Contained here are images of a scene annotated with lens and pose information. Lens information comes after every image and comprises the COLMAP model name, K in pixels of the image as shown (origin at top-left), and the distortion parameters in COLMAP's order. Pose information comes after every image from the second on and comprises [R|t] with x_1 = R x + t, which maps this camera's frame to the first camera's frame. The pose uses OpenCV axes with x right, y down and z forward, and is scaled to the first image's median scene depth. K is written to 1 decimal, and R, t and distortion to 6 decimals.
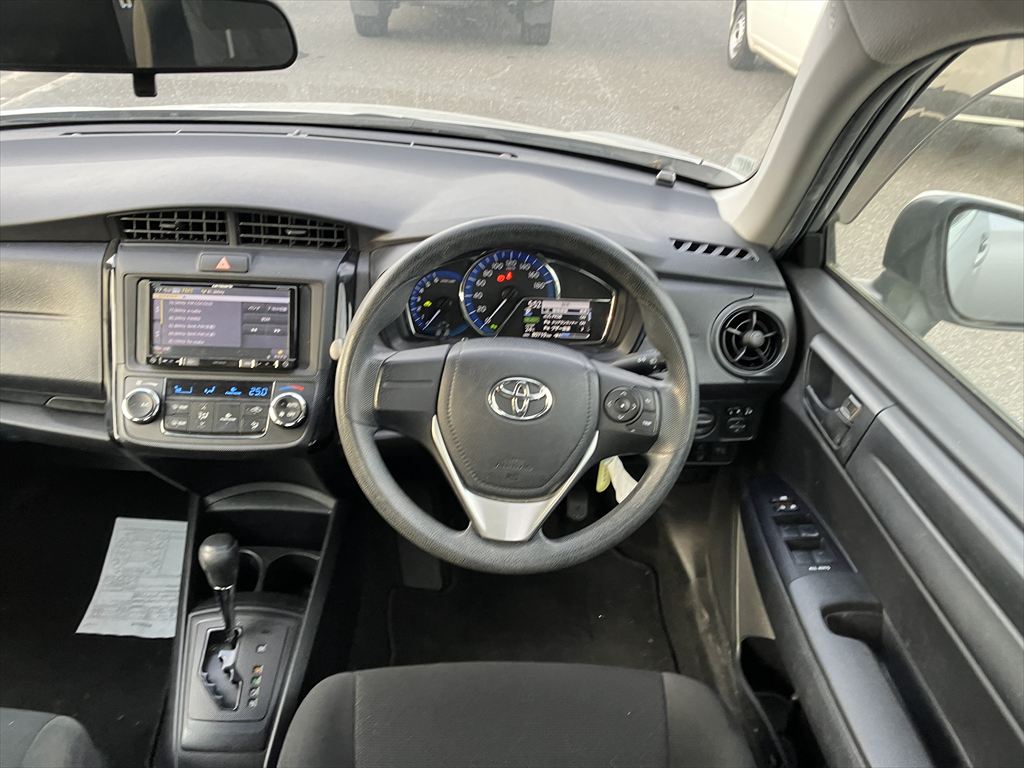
lens RADIAL K [[775.1, 0, 509.1], [0, 775.1, 365.5], [0, 0, 1]] dist [0.070177, -0.139103]
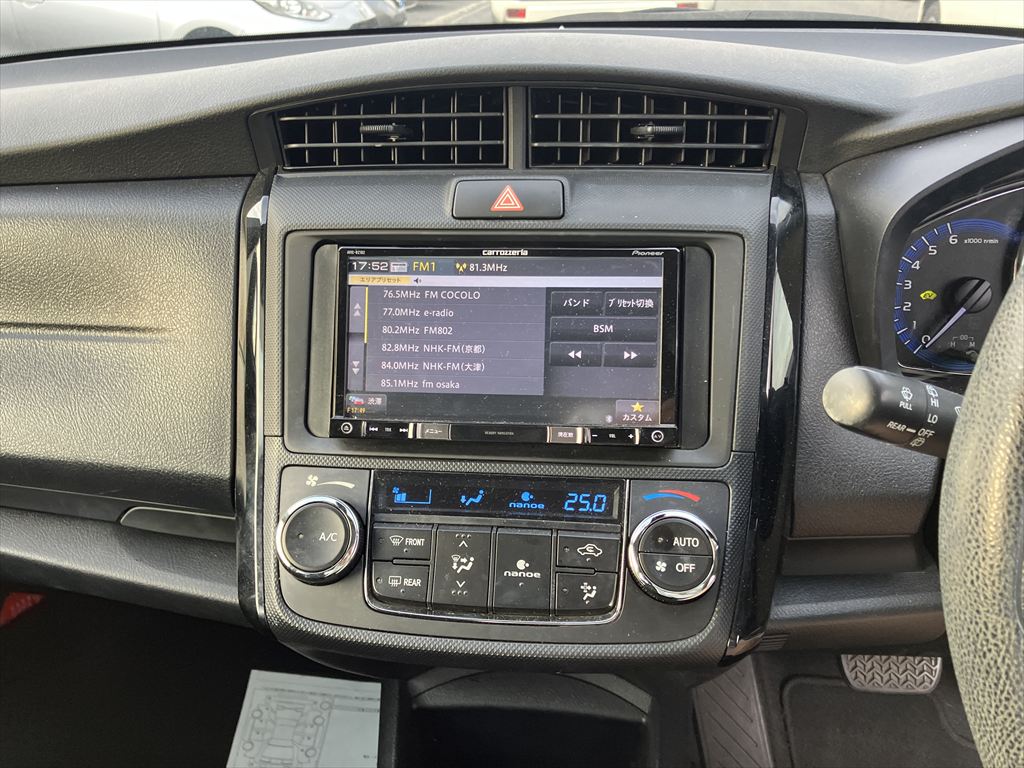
lens RADIAL K [[779.6, 0, 518.0], [0, 779.6, 359.9], [0, 0, 1]] dist [0.084863, -0.221783]
pose [[0.990378, -0.015500, -0.137519, -0.297227], [0.004457, 0.996765, -0.080253, -0.008875], [0.138318, 0.078868, 0.987243, 0.576482]]
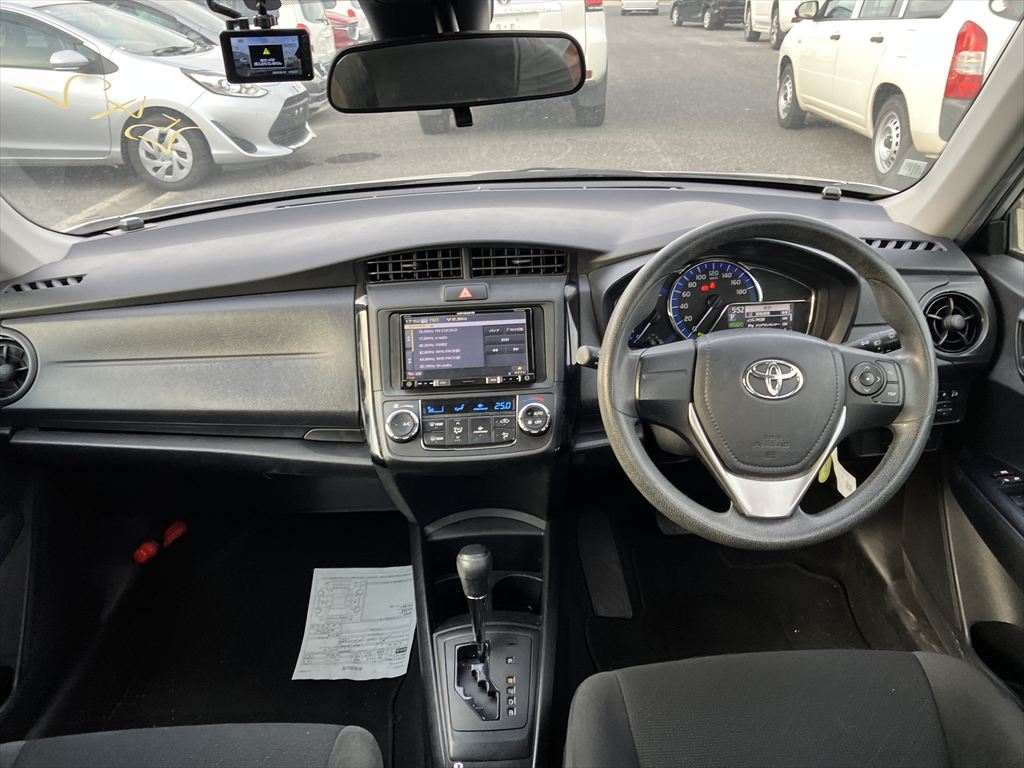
lens RADIAL K [[779.6, 0, 518.0], [0, 779.6, 359.9], [0, 0, 1]] dist [0.084863, -0.221783]
pose [[0.995080, -0.086540, -0.048228, -0.240915], [0.080351, 0.989743, -0.118118, 0.099586], [0.057956, 0.113662, 0.991828, -0.085573]]
